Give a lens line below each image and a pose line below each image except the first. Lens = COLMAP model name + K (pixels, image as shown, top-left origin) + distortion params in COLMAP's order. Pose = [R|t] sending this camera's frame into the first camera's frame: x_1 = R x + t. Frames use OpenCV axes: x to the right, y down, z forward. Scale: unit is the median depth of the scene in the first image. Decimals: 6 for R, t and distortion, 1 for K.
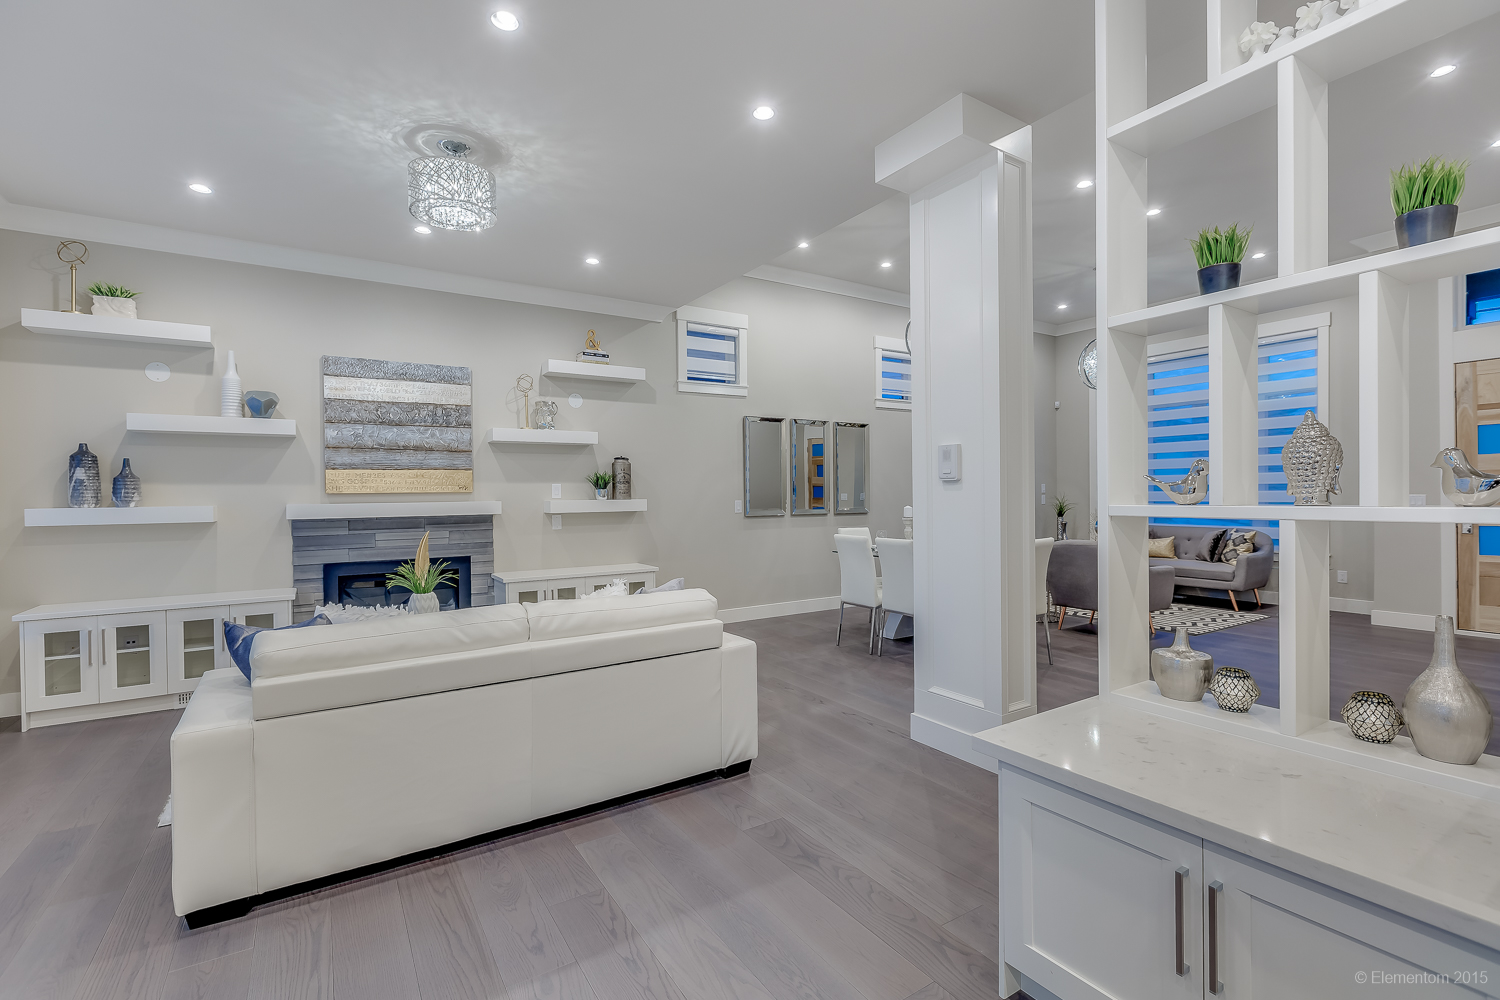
lens RADIAL K [[671.6, 0, 748.4], [0, 671.6, 498.7], [0, 0, 1]] dist [0.002265, -0.001331]
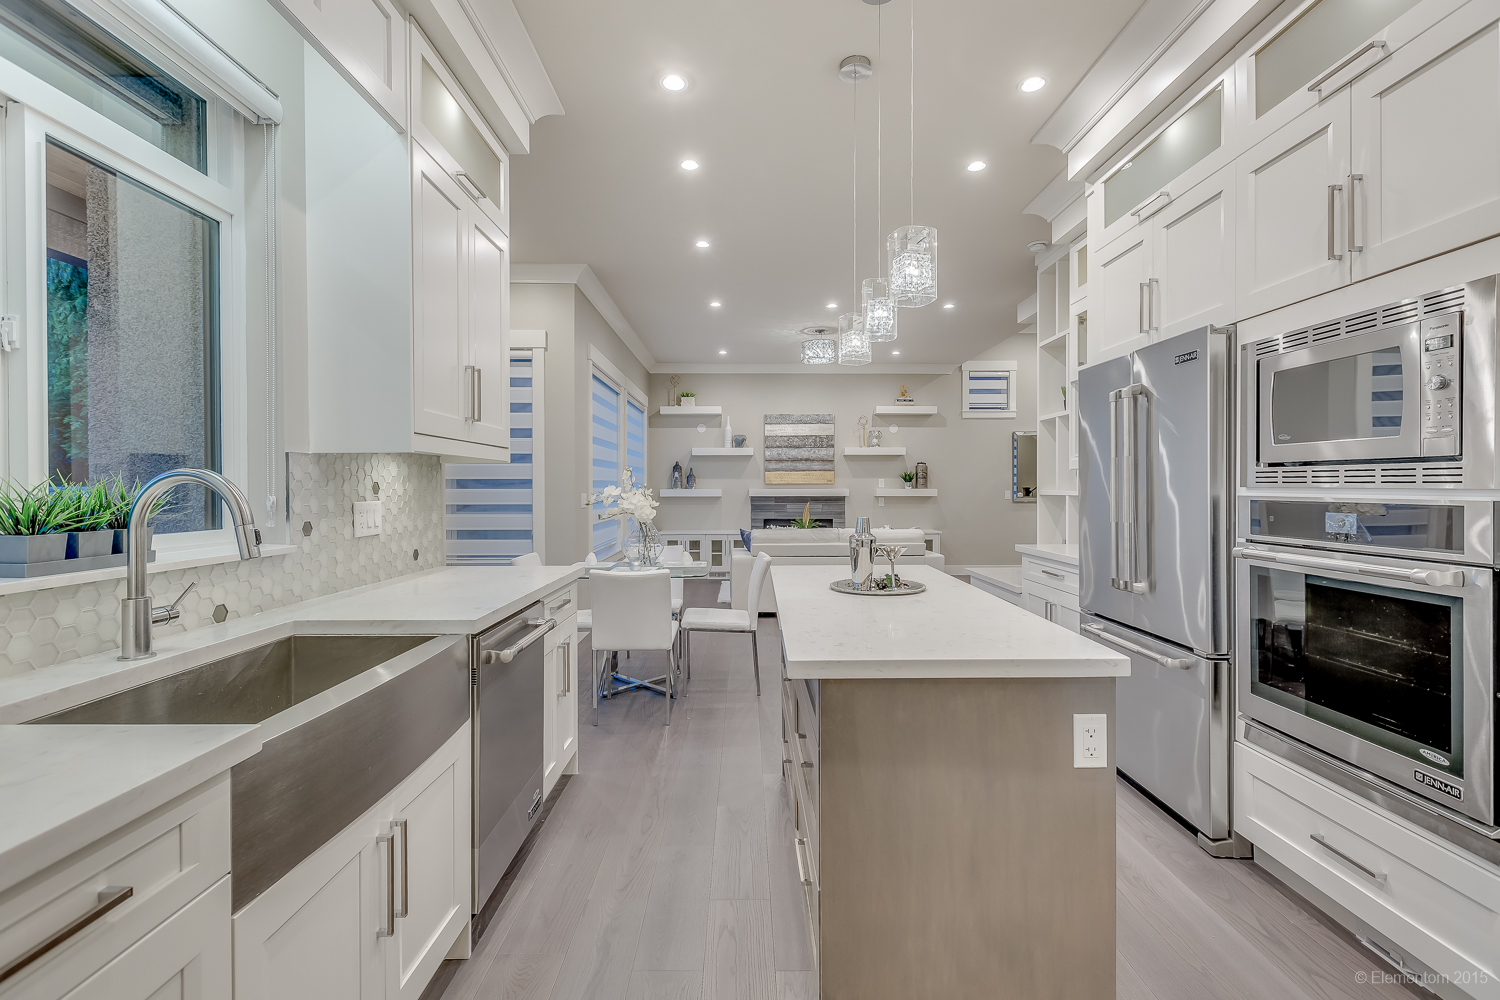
lens RADIAL K [[671.6, 0, 751.4], [0, 671.6, 490.1], [0, 0, 1]] dist [0.002265, -0.001331]
pose [[0.847669, 0.011393, -0.530403, 0.368064], [-0.011455, 0.999929, 0.003172, 0.005178], [0.530401, 0.003387, 0.847740, -0.664645]]
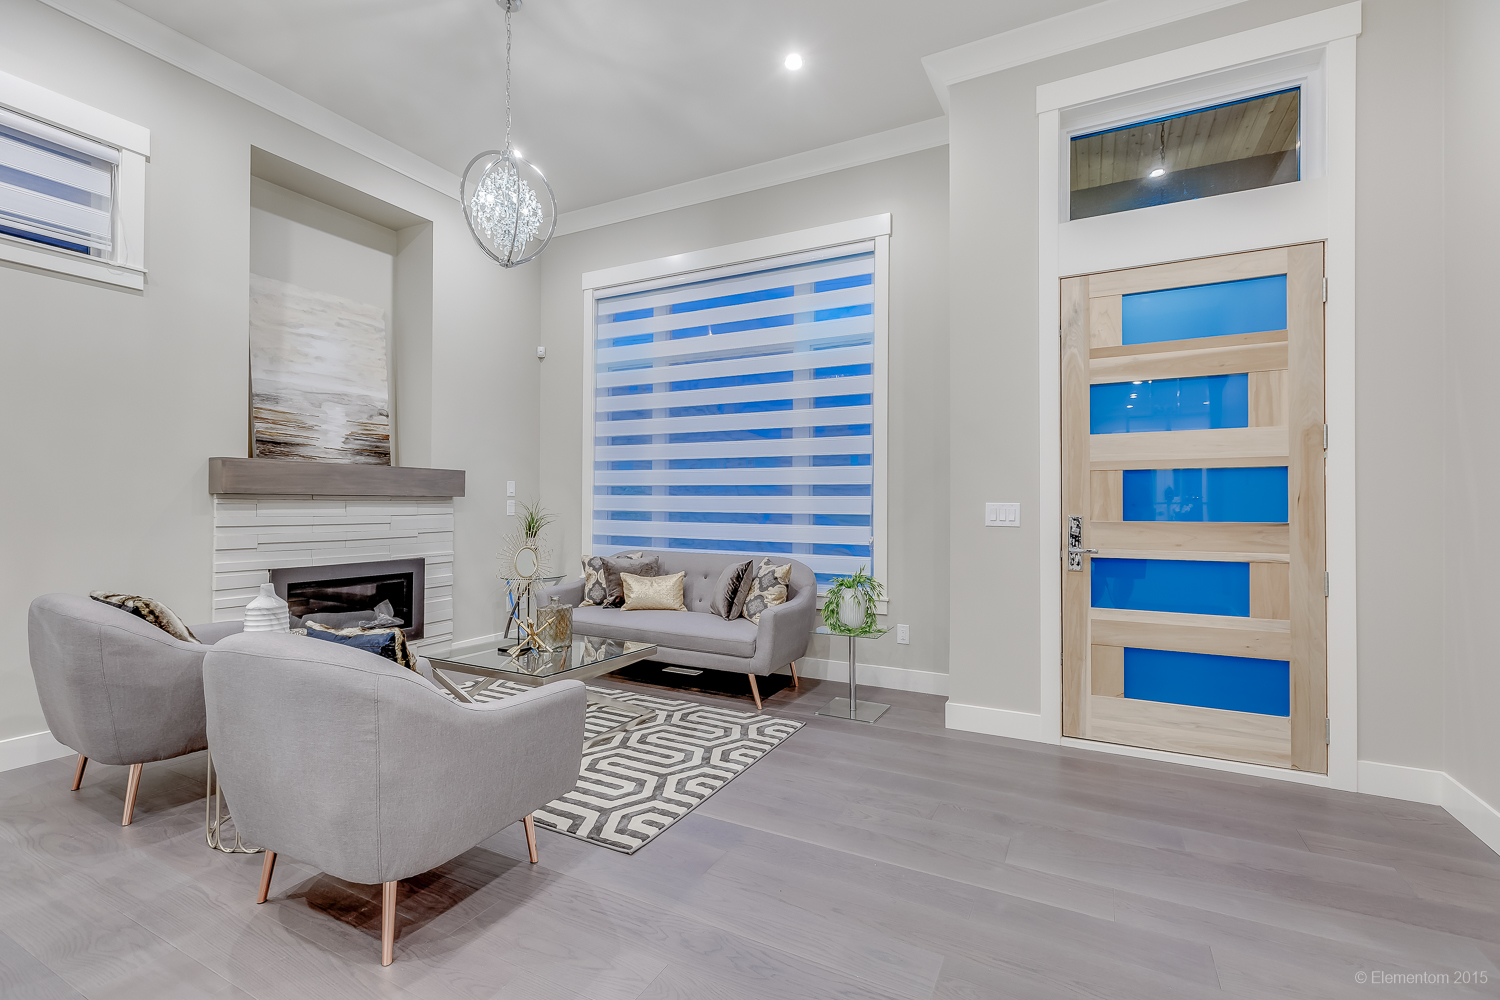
lens RADIAL K [[671.6, 0, 747.6], [0, 671.6, 492.4], [0, 0, 1]] dist [0.002265, -0.001331]
pose [[0.866739, 0.022442, 0.498257, 0.597562], [-0.010828, 0.999598, -0.026188, 0.002302], [-0.498645, 0.017303, 0.866634, 0.712241]]
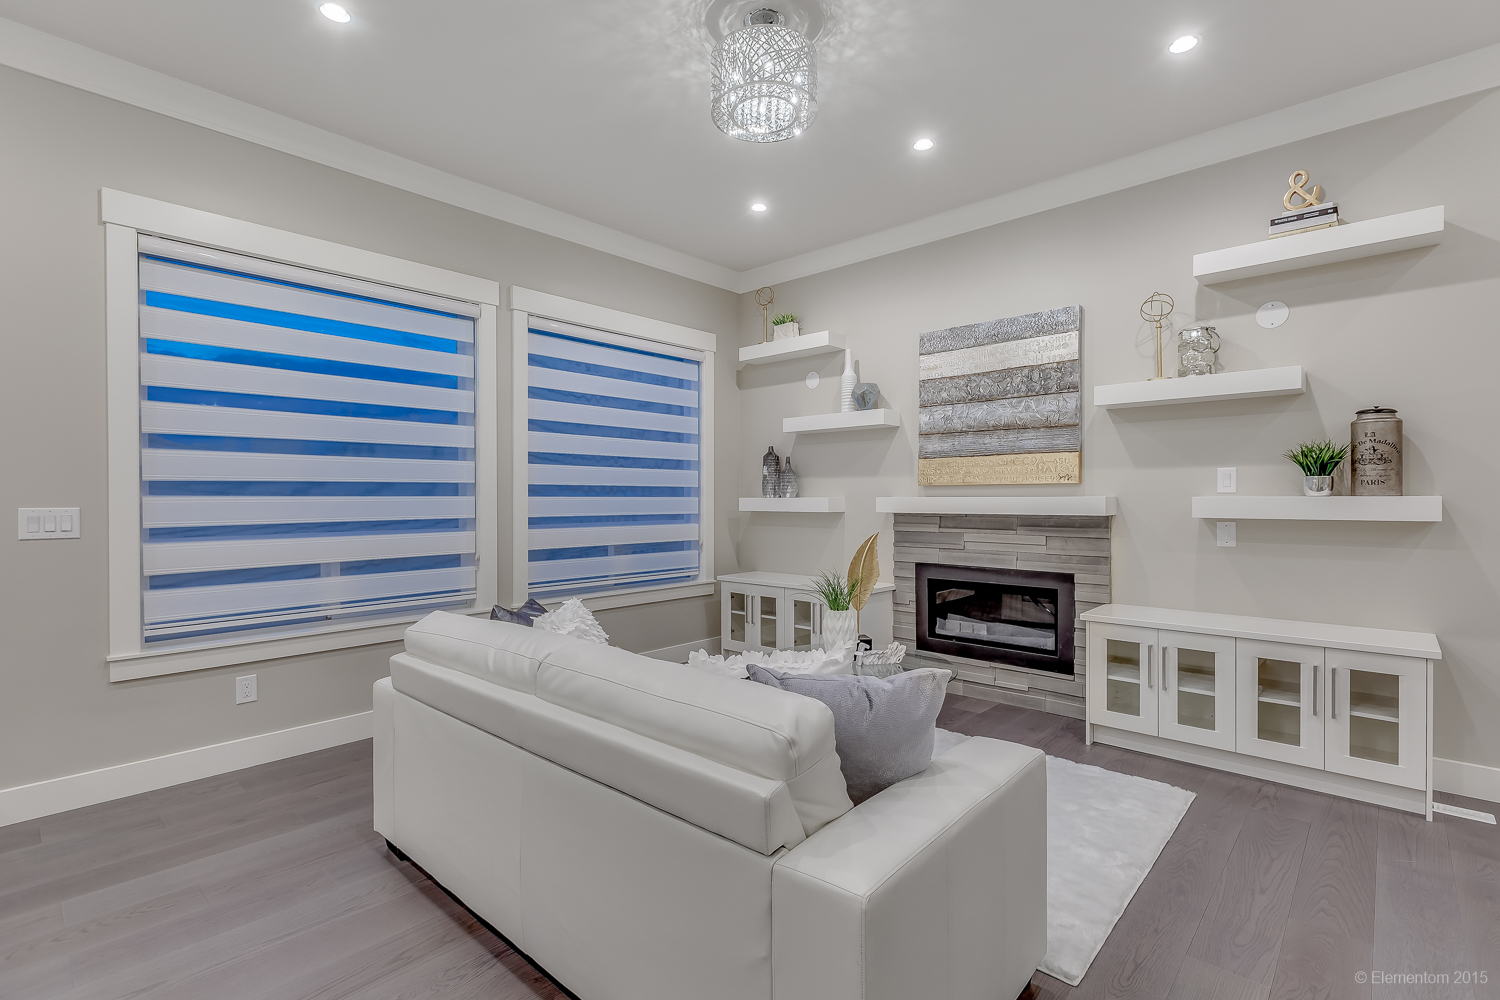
lens RADIAL K [[693.5, 0, 759.3], [0, 693.5, 502.3], [0, 0, 1]] dist [0.005987, 0.001062]
pose [[0.262200, 0.017634, -0.964852, 0.207287], [-0.006601, 0.999842, 0.016480, 0.000626], [0.964991, 0.002048, 0.262275, 0.509310]]
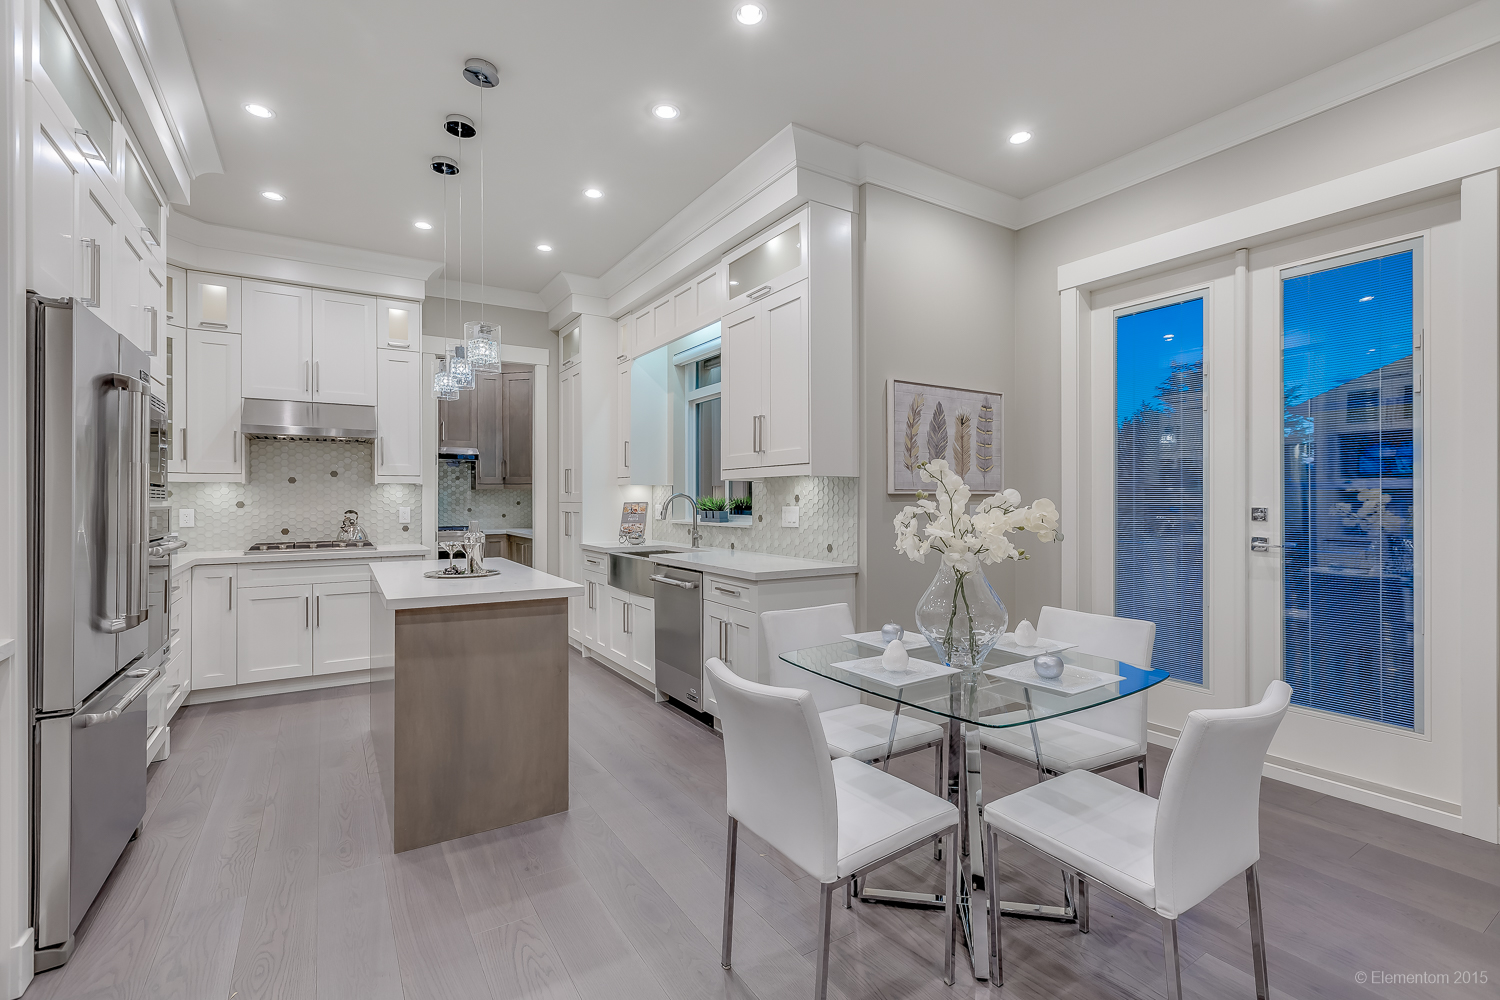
lens RADIAL K [[671.6, 0, 746.6], [0, 671.6, 498.3], [0, 0, 1]] dist [0.002265, -0.001331]
pose [[-0.999904, 0.012791, 0.005315, -0.058615], [0.012827, 0.999894, 0.006888, 0.001871], [-0.005226, 0.006956, -0.999962, 0.367750]]
